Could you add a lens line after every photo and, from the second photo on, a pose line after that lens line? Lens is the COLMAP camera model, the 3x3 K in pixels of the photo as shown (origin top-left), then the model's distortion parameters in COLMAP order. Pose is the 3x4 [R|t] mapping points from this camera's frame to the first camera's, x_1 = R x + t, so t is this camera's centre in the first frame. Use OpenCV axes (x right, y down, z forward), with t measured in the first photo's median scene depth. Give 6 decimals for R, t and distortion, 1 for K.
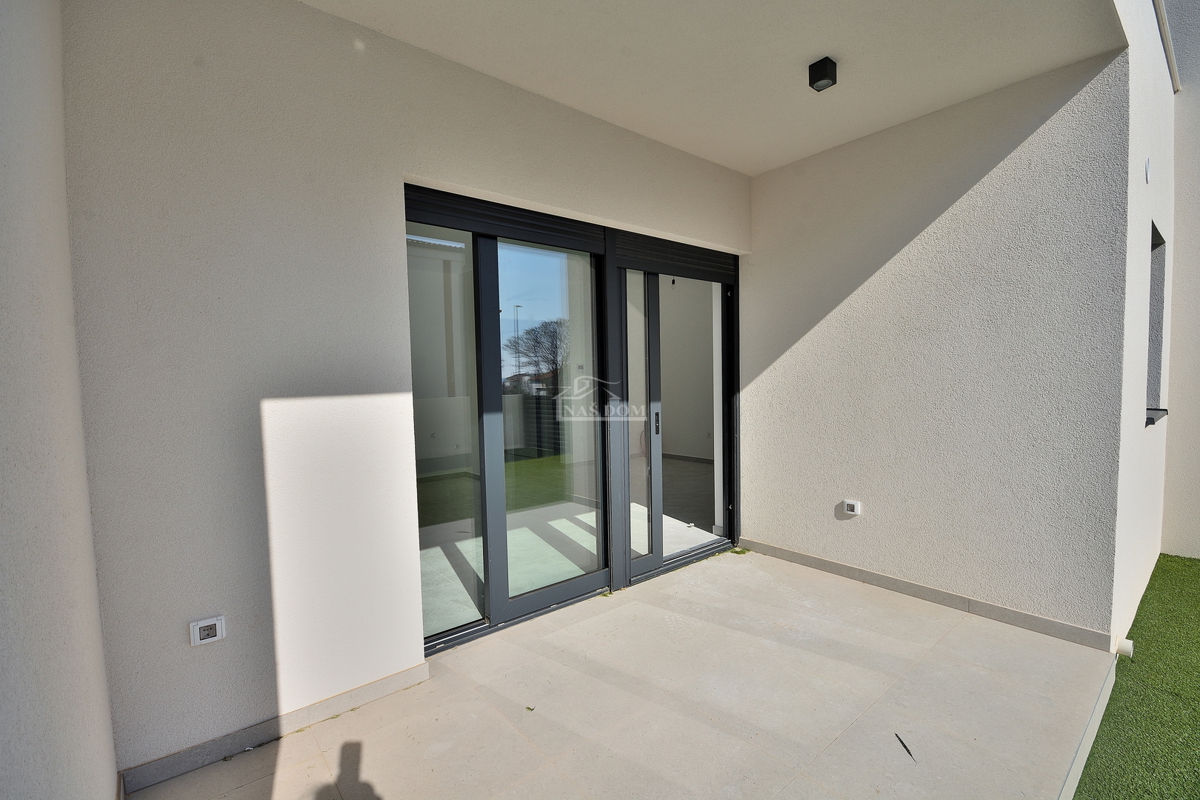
lens RADIAL K [[534.7, 0, 598.9], [0, 534.7, 408.5], [0, 0, 1]] dist [-0.003814, -0.000505]
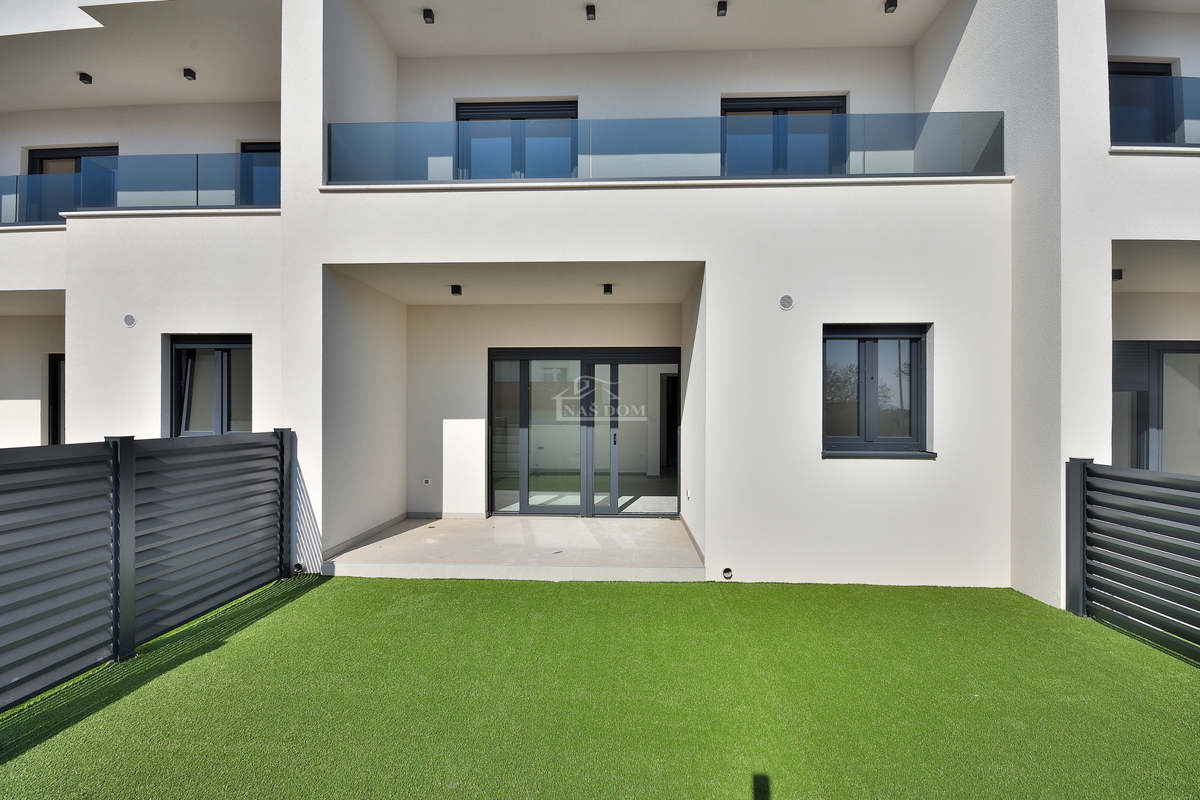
lens RADIAL K [[547.0, 0, 604.3], [0, 547.0, 409.5], [0, 0, 1]] dist [-0.002054, -0.001023]
pose [[0.735975, 0.022324, -0.676641, 1.555597], [-0.055665, 0.998067, -0.027618, -0.026035], [0.674717, 0.057991, 0.735795, -0.564099]]
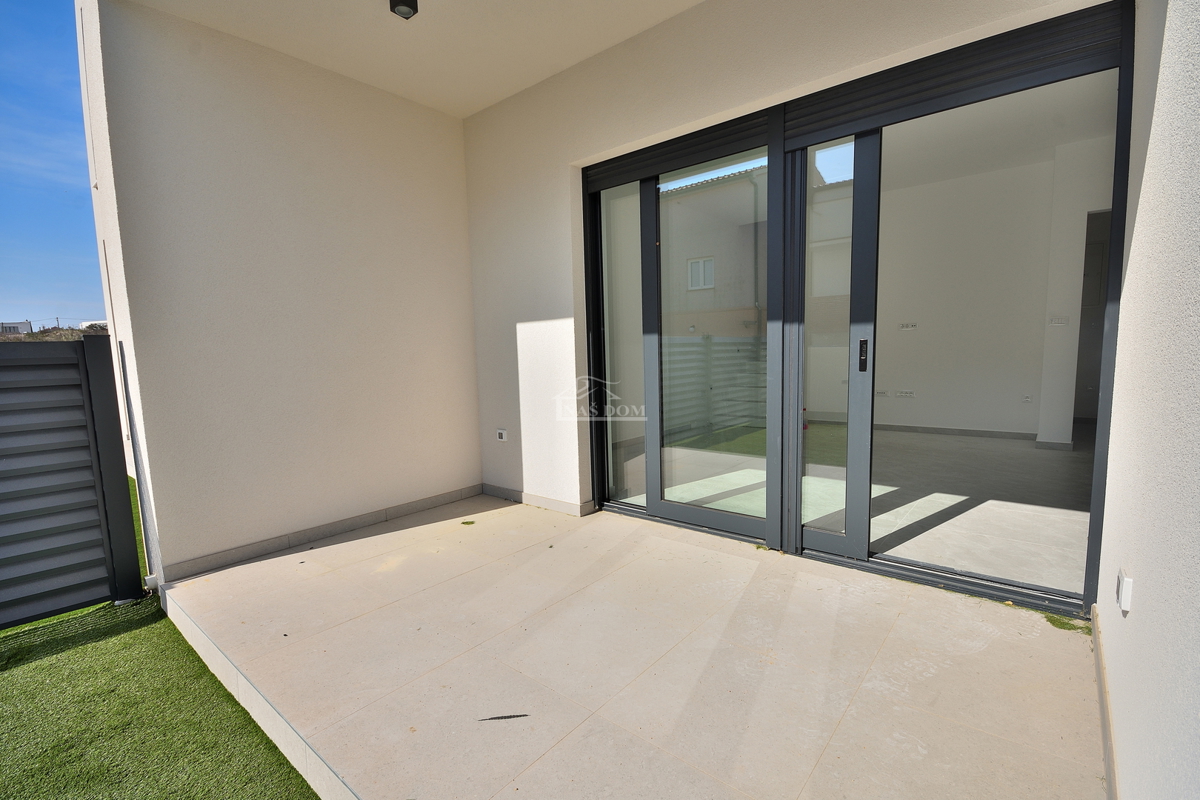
lens RADIAL K [[539.0, 0, 603.3], [0, 539.0, 410.6], [0, 0, 1]] dist [-0.002780, -0.001387]
pose [[0.169936, 0.128719, -0.977012, 0.801691], [-0.032181, 0.991629, 0.125048, 0.023308], [0.984930, 0.010191, 0.172656, 0.588462]]
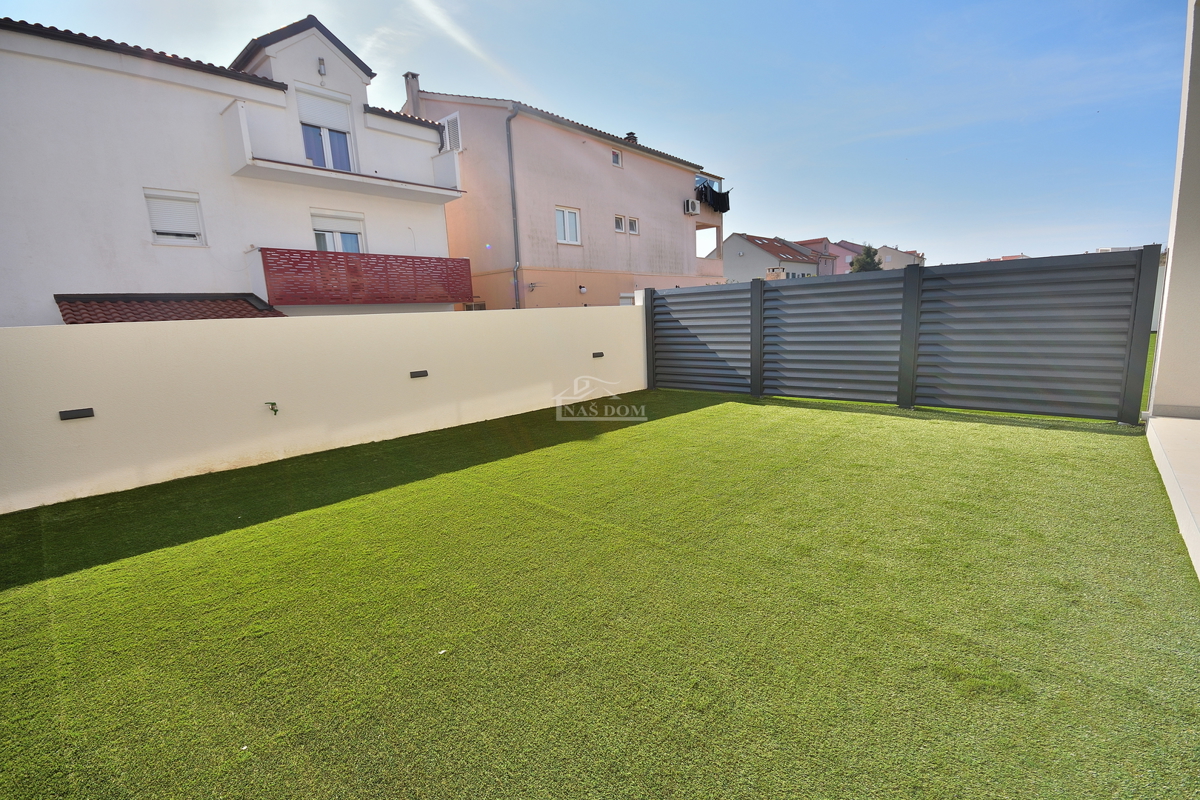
lens RADIAL K [[526.5, 0, 603.2], [0, 526.5, 406.0], [0, 0, 1]] dist [-0.002892, -0.000344]
pose [[-0.989726, 0.088358, -0.112408, 1.272167], [0.060481, 0.971113, 0.230826, 0.041975], [0.129556, 0.221656, -0.966480, 1.048916]]
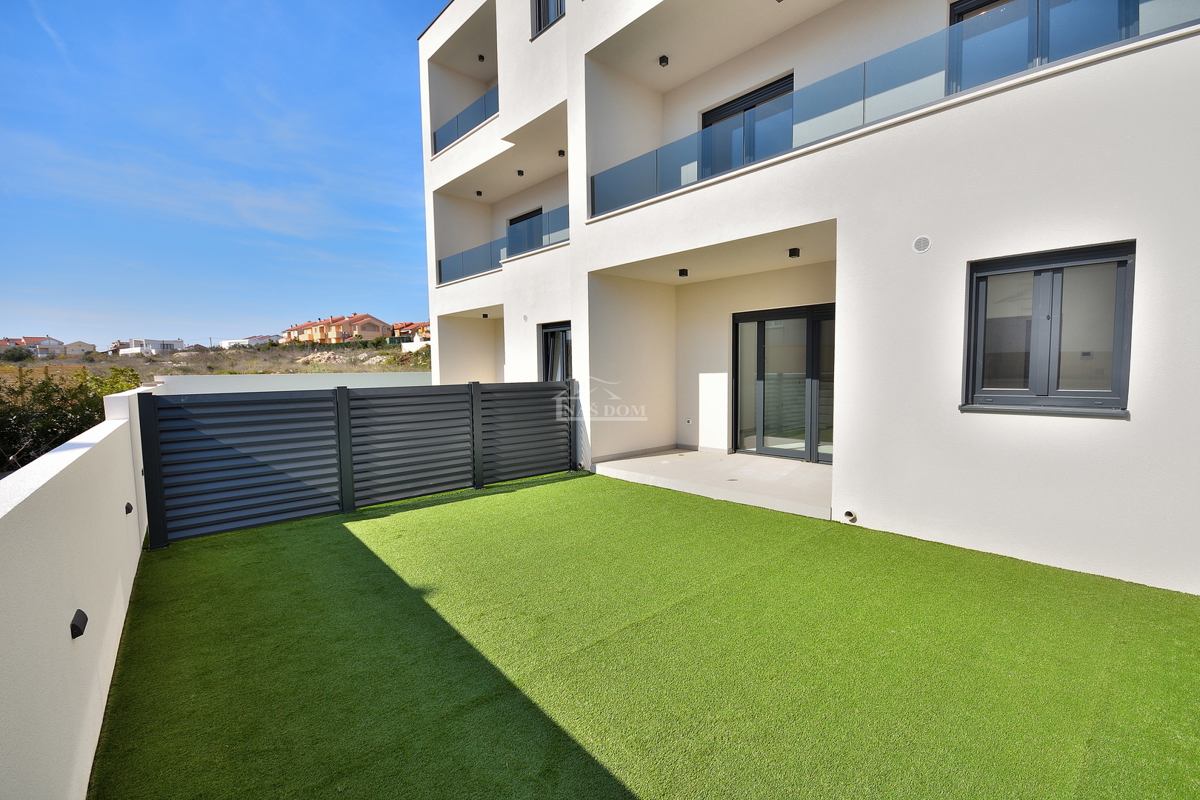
lens RADIAL K [[528.3, 0, 600.7], [0, 528.3, 411.1], [0, 0, 1]] dist [0.003223, -0.008046]
pose [[0.039450, 0.098186, -0.994386, 2.270760], [-0.042529, 0.994424, 0.096503, -0.059061], [0.998316, 0.038483, 0.043405, -0.002317]]
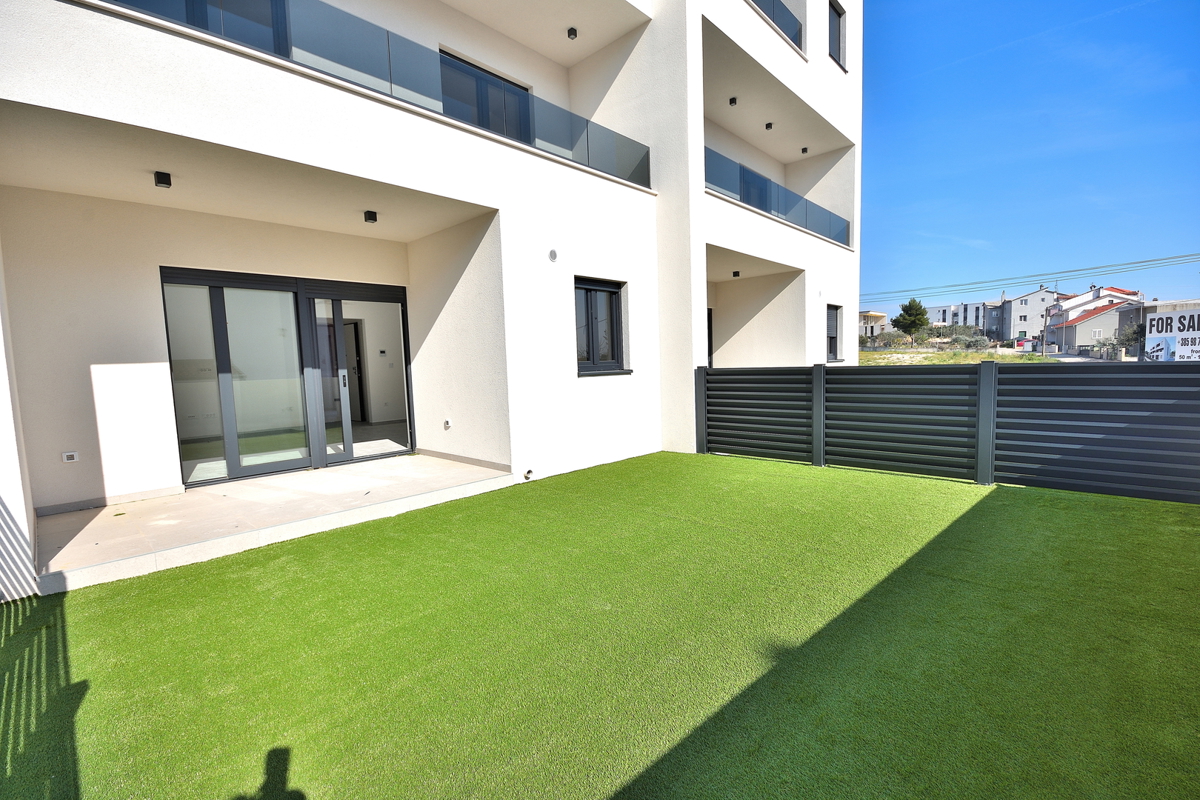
lens RADIAL K [[534.2, 0, 602.9], [0, 534.2, 407.0], [0, 0, 1]] dist [0.014588, -0.015254]
pose [[0.992076, -0.023224, 0.123476, 0.824696], [0.020314, 0.999487, 0.024771, 0.097036], [-0.123988, -0.022066, 0.992038, -1.023540]]
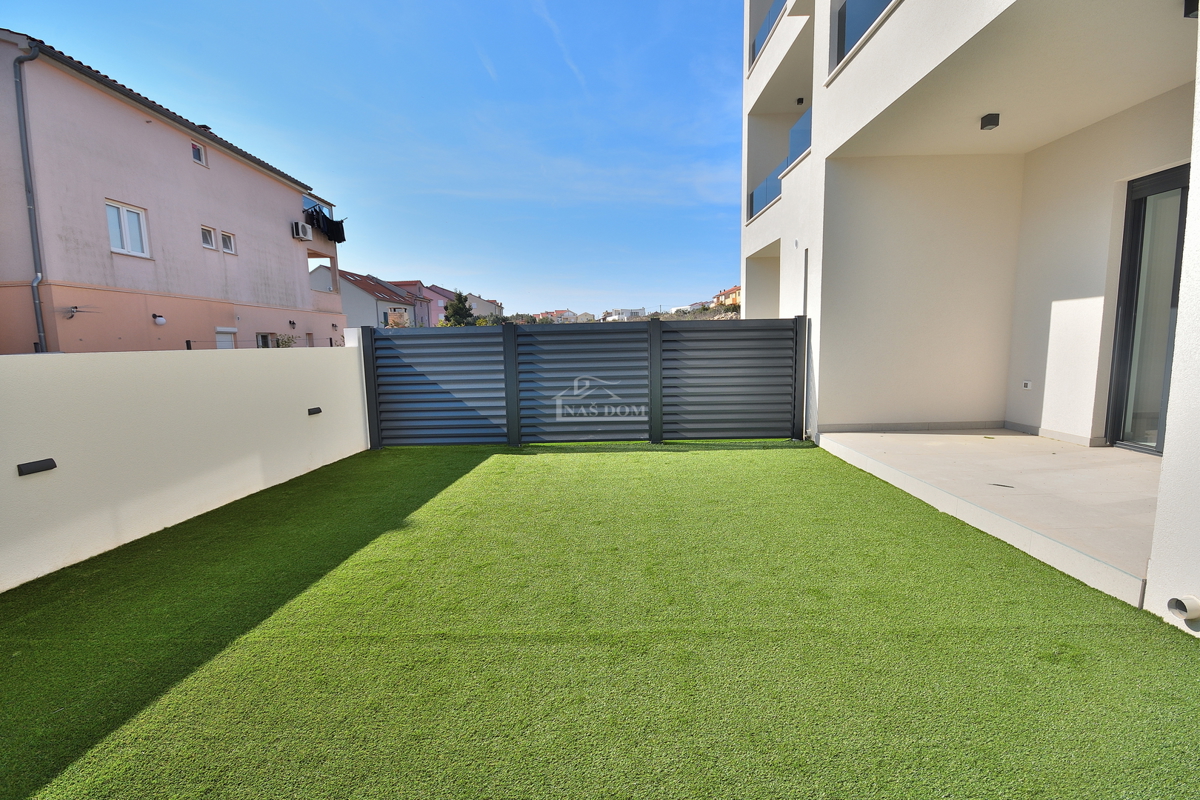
lens RADIAL K [[539.0, 0, 603.3], [0, 539.0, 410.6], [0, 0, 1]] dist [-0.002780, -0.001387]
pose [[-0.656502, 0.132865, -0.742531, 1.669386], [-0.007728, 0.983129, 0.182750, 0.023991], [0.754285, 0.125714, -0.644399, 0.665787]]
